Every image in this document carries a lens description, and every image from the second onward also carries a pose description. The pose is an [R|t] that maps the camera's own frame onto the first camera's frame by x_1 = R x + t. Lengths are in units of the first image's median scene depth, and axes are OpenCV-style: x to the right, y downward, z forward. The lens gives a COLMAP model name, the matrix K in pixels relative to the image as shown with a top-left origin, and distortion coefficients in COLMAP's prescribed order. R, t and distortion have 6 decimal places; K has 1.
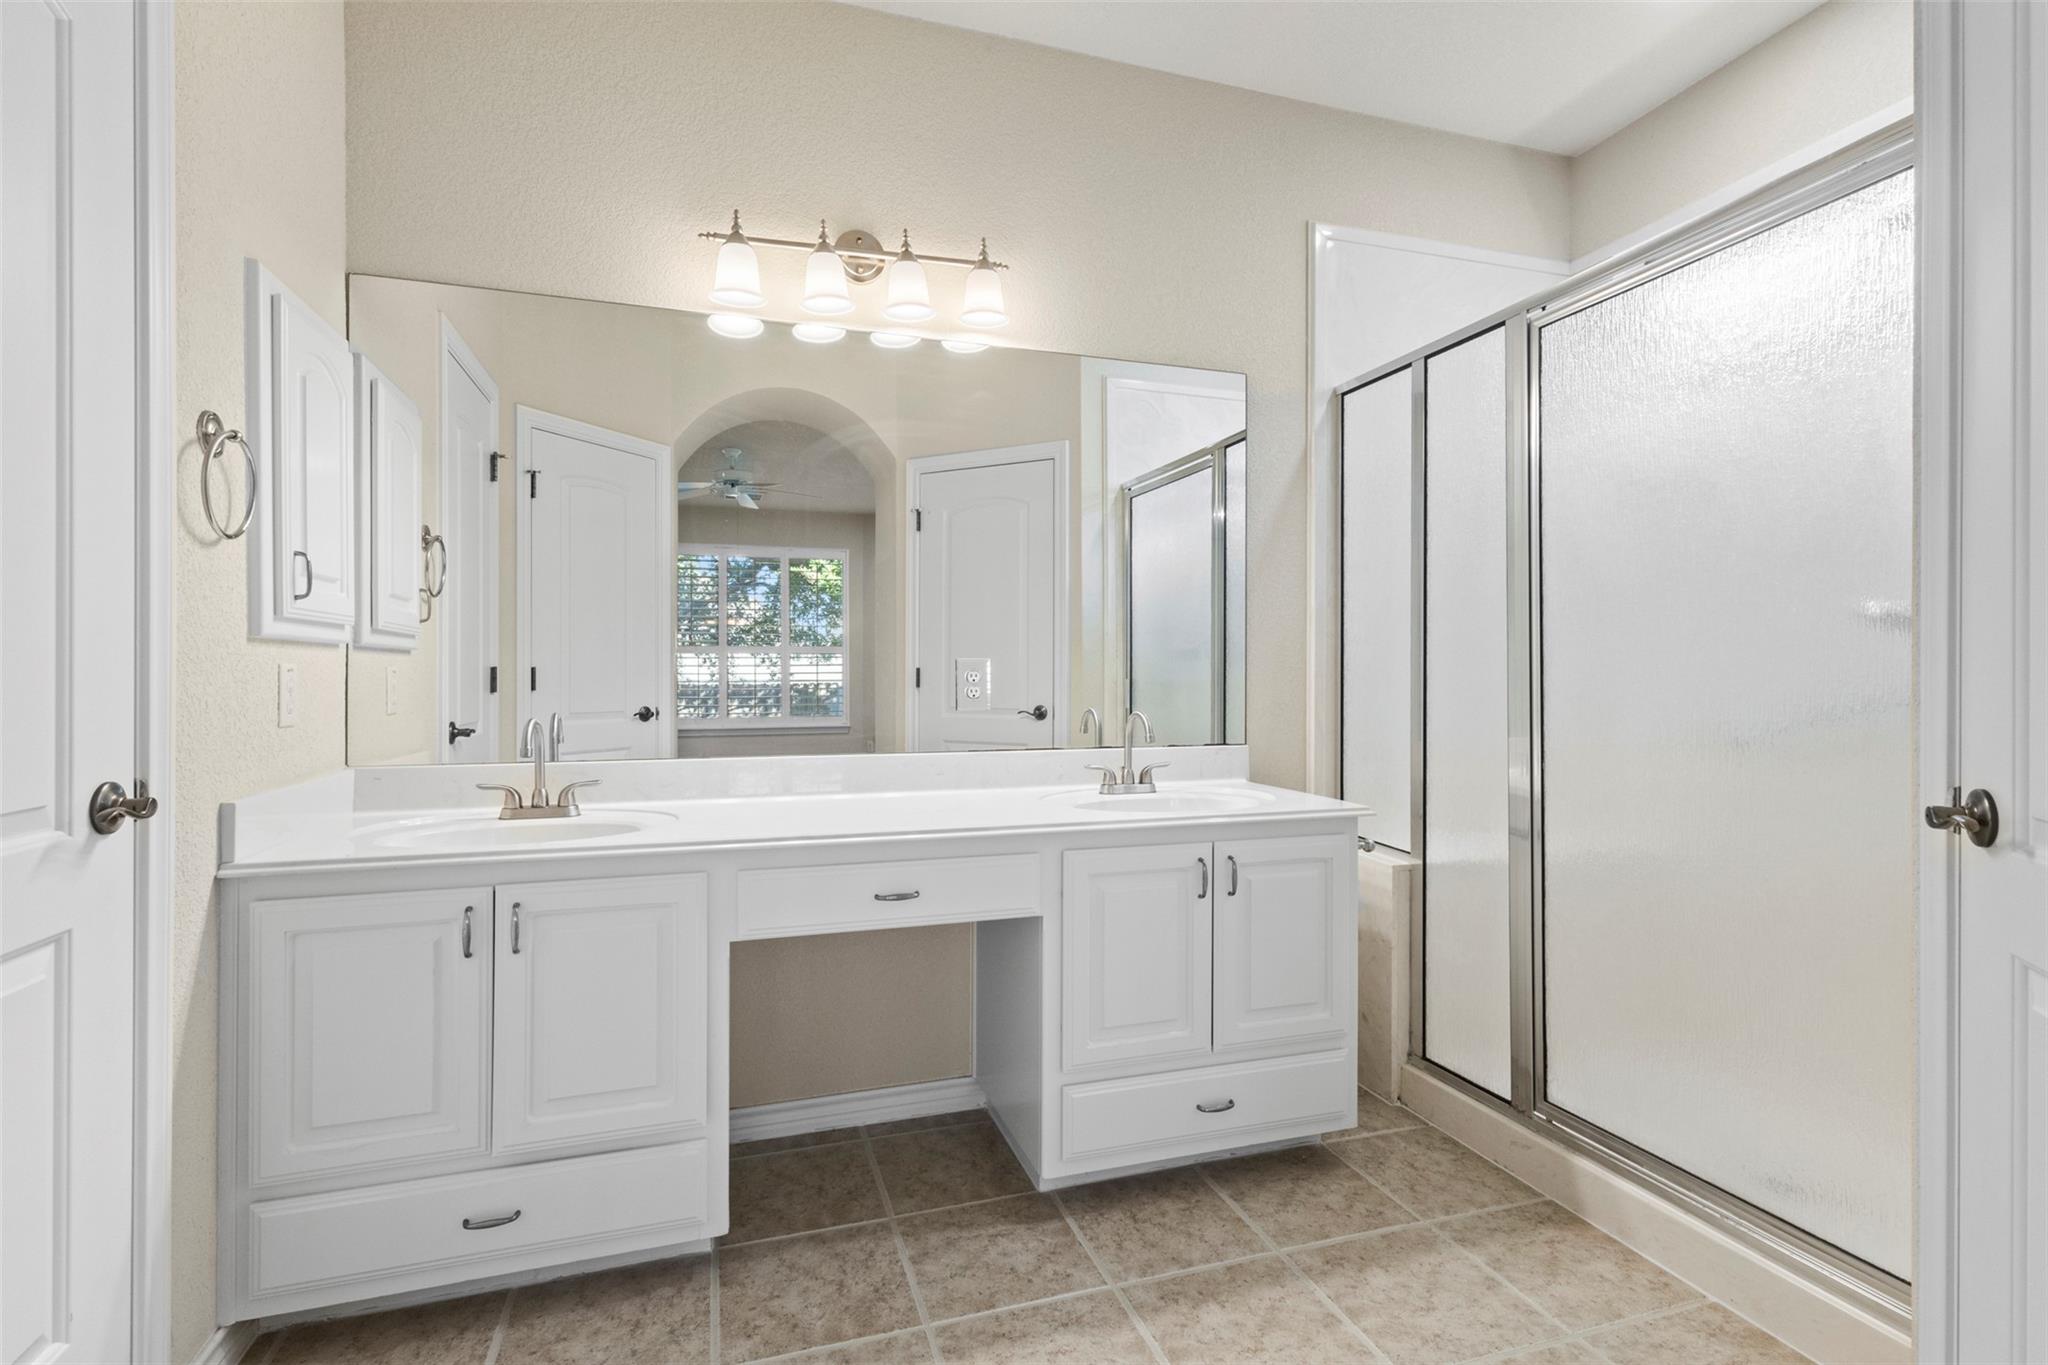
lens RADIAL K [[948.3, 0, 1010.2], [0, 948.3, 682.1], [0, 0, 1]] dist [0.005916, -0.000359]
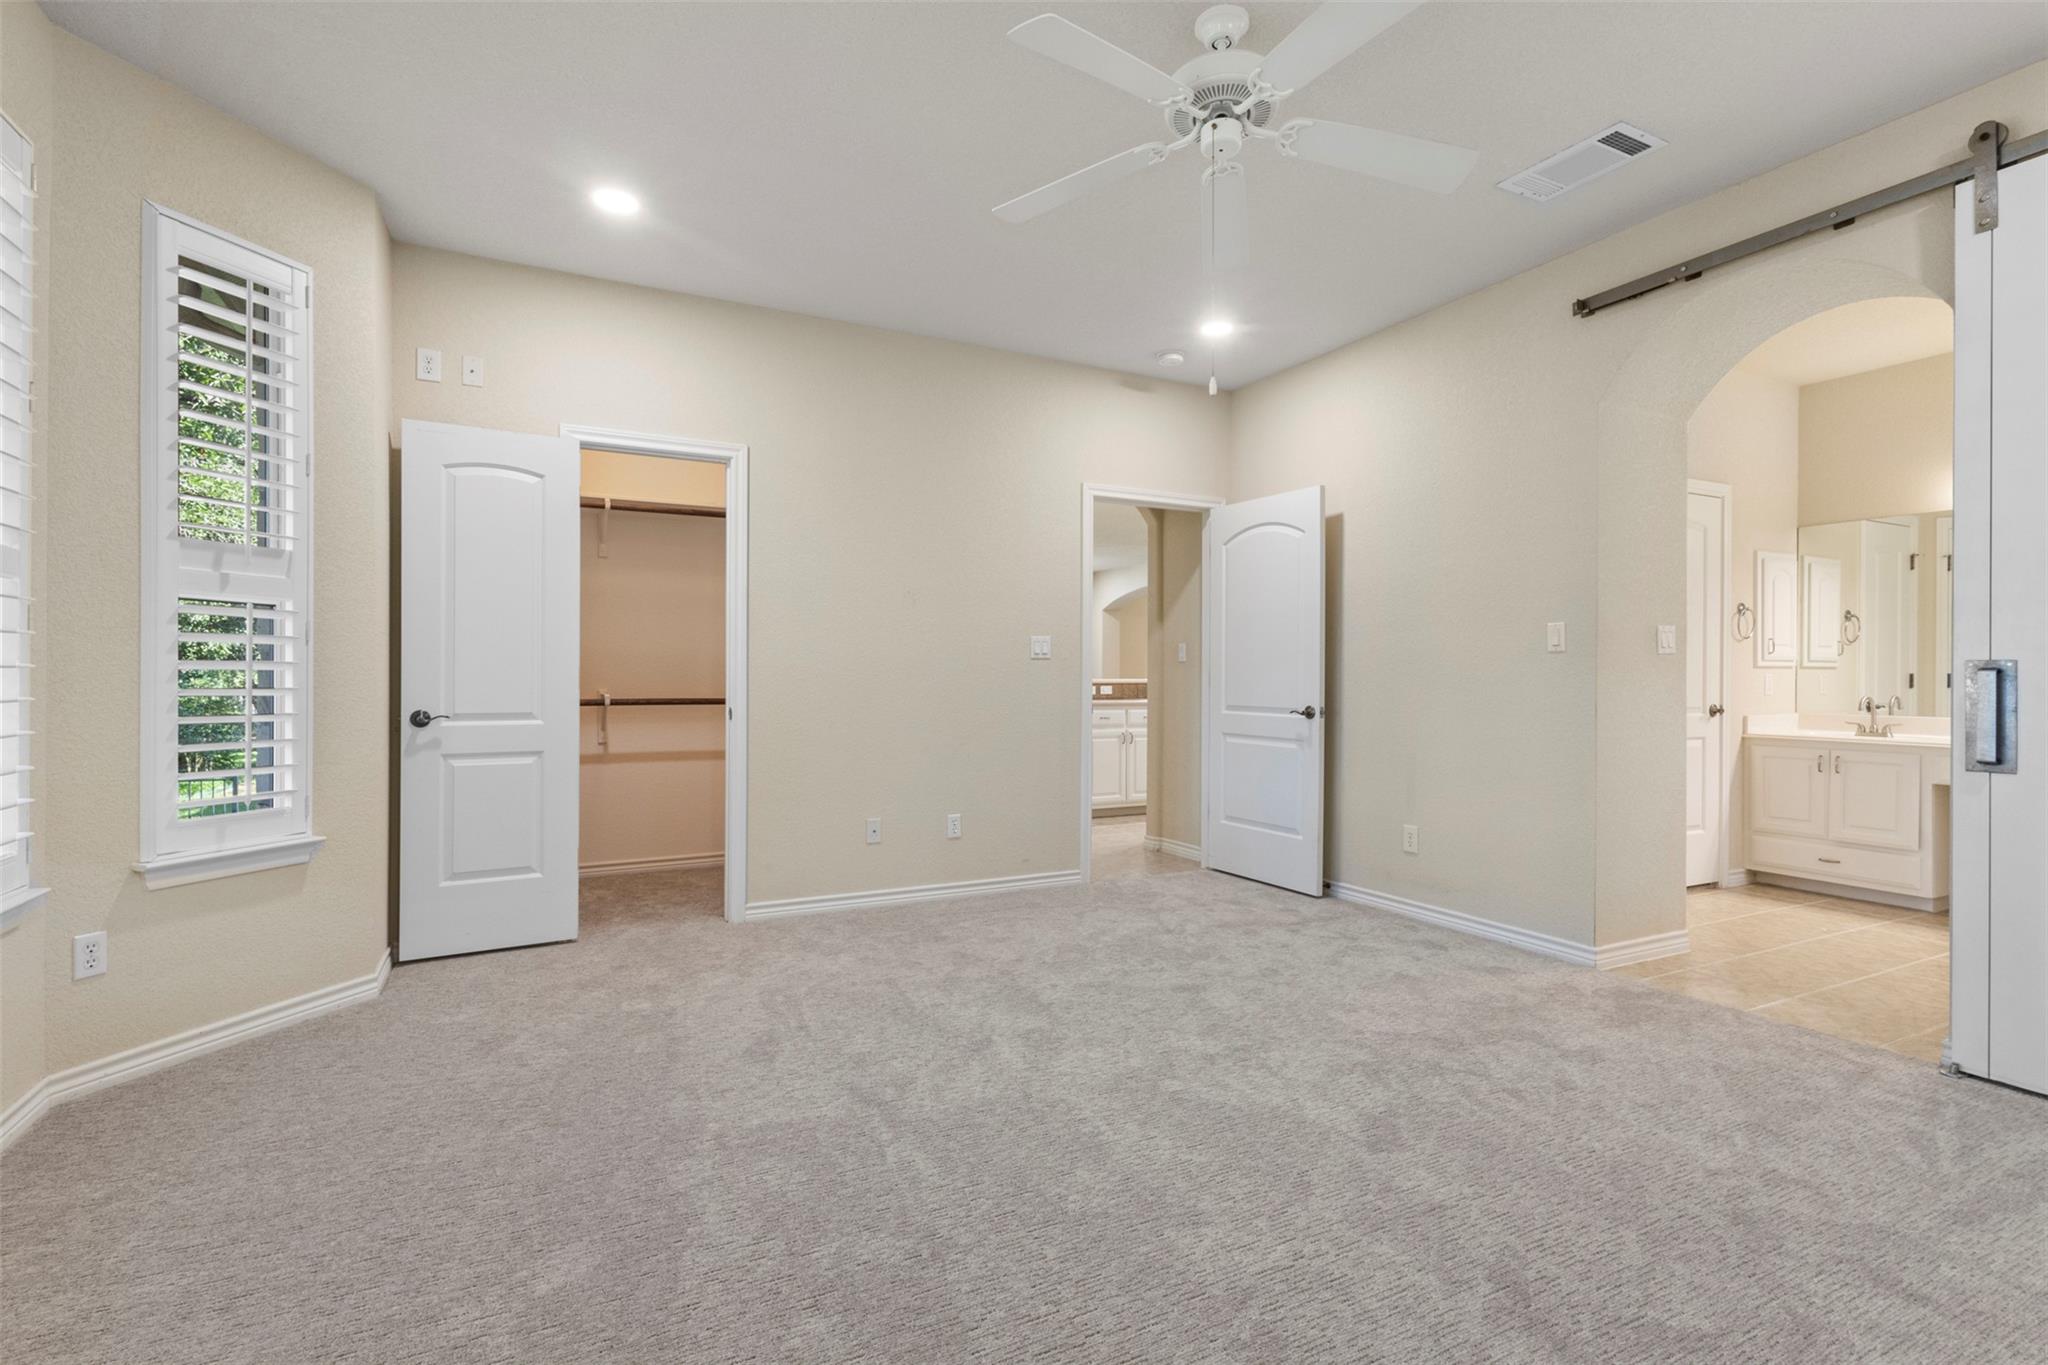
lens RADIAL K [[948.3, 0, 1032.6], [0, 948.3, 670.4], [0, 0, 1]] dist [0.005916, -0.000359]
pose [[0.174131, -0.006850, -0.984699, 1.612546], [-0.008400, 0.999929, -0.008441, 0.011480], [0.984687, 0.009741, 0.174061, -1.628840]]
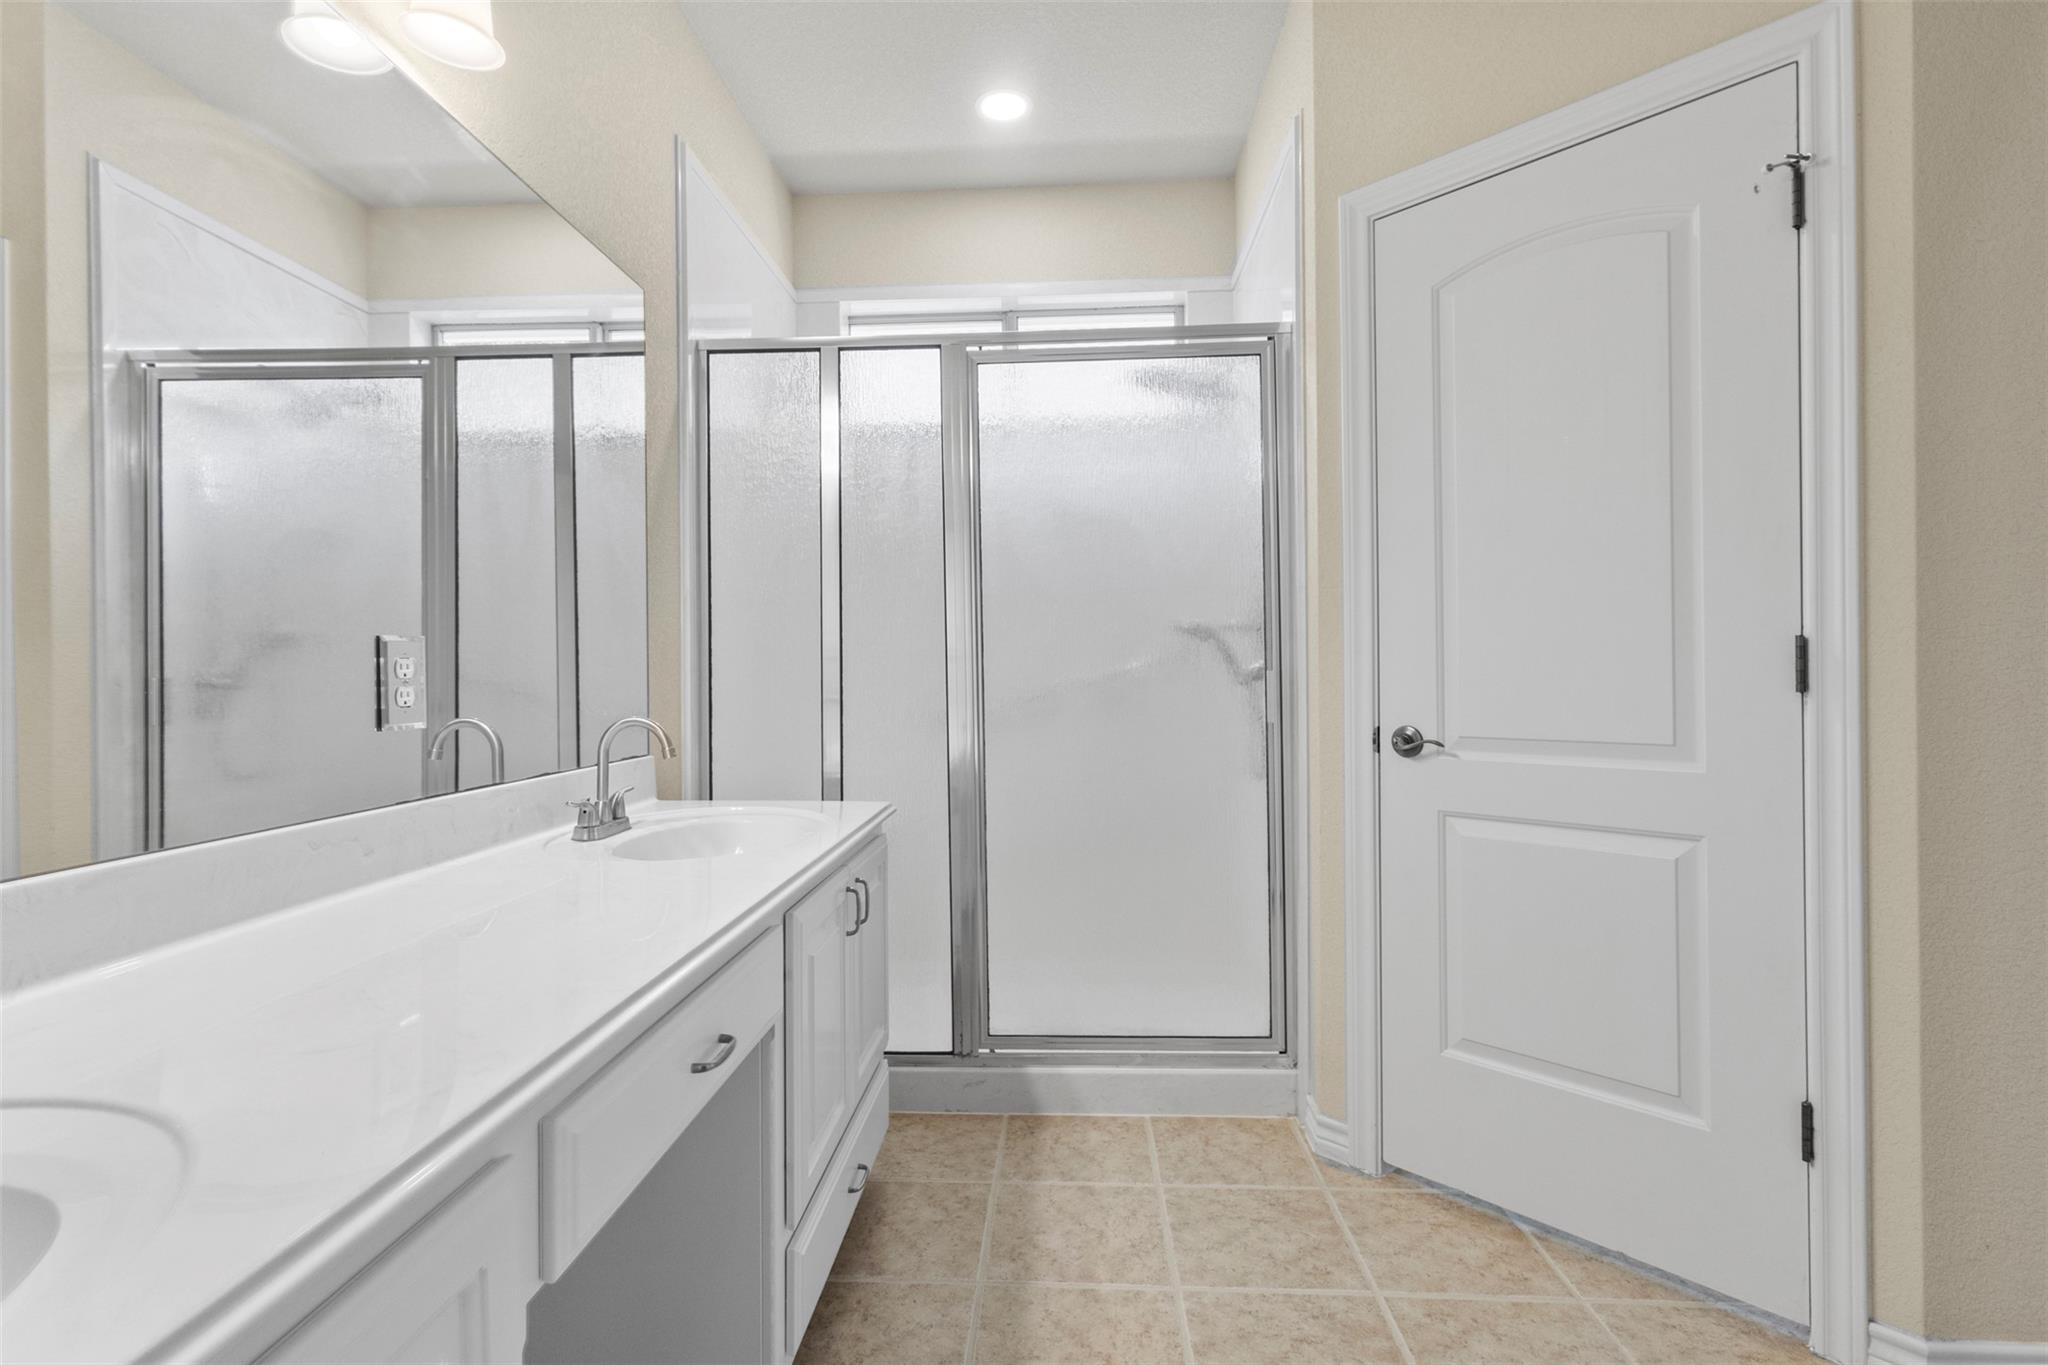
lens RADIAL K [[948.3, 0, 1041.3], [0, 948.3, 664.9], [0, 0, 1]] dist [0.005916, -0.000359]
pose [[0.355337, 0.003750, 0.934731, -0.555175], [0.009592, 0.999925, -0.007658, -0.002495], [-0.934689, 0.011688, 0.355275, 0.581435]]
